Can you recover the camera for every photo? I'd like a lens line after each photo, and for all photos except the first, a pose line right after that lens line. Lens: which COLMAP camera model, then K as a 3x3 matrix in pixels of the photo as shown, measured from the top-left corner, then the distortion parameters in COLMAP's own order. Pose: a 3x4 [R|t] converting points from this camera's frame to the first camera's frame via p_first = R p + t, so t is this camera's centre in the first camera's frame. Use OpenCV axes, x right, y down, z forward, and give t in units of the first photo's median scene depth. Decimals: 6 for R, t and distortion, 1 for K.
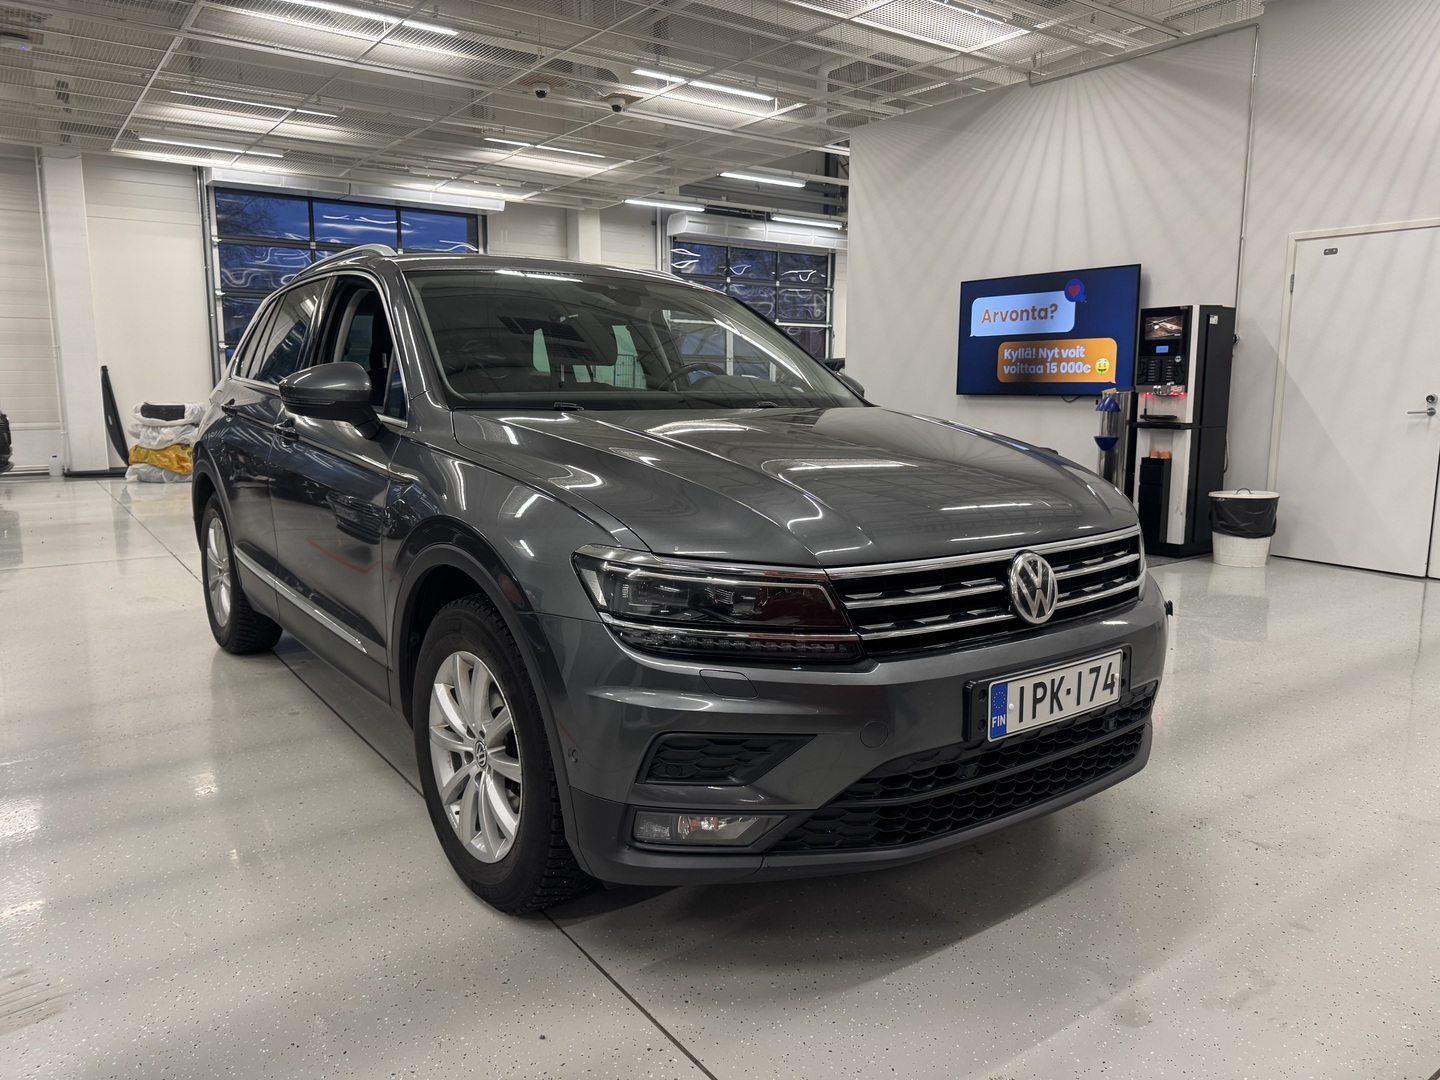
lens RADIAL K [[1025.2, 0, 720.0], [0, 1025.2, 540.0], [0, 0, 1]] dist [-0.001917, -0.004387]
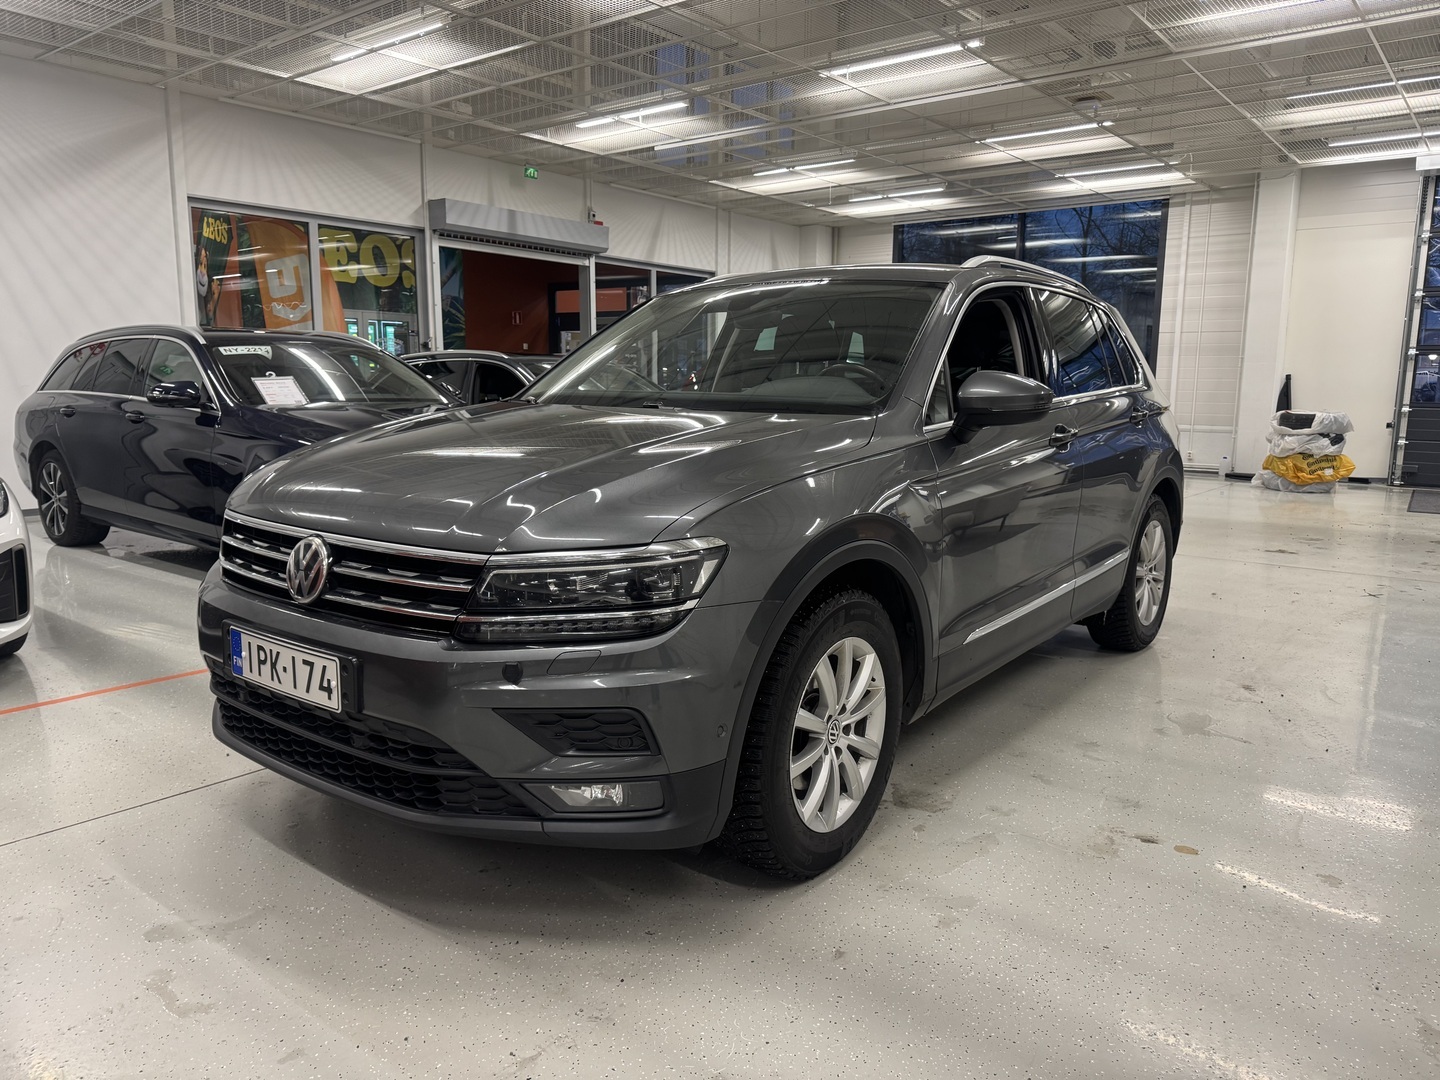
lens RADIAL K [[1018.4, 0, 720.0], [0, 1018.4, 540.0], [0, 0, 1]] dist [-0.005679, -0.004904]
pose [[0.275072, 0.146492, -0.950198, 1.317895], [-0.155107, 0.982139, 0.106515, -0.151363], [0.948830, 0.118083, 0.292880, 1.005360]]
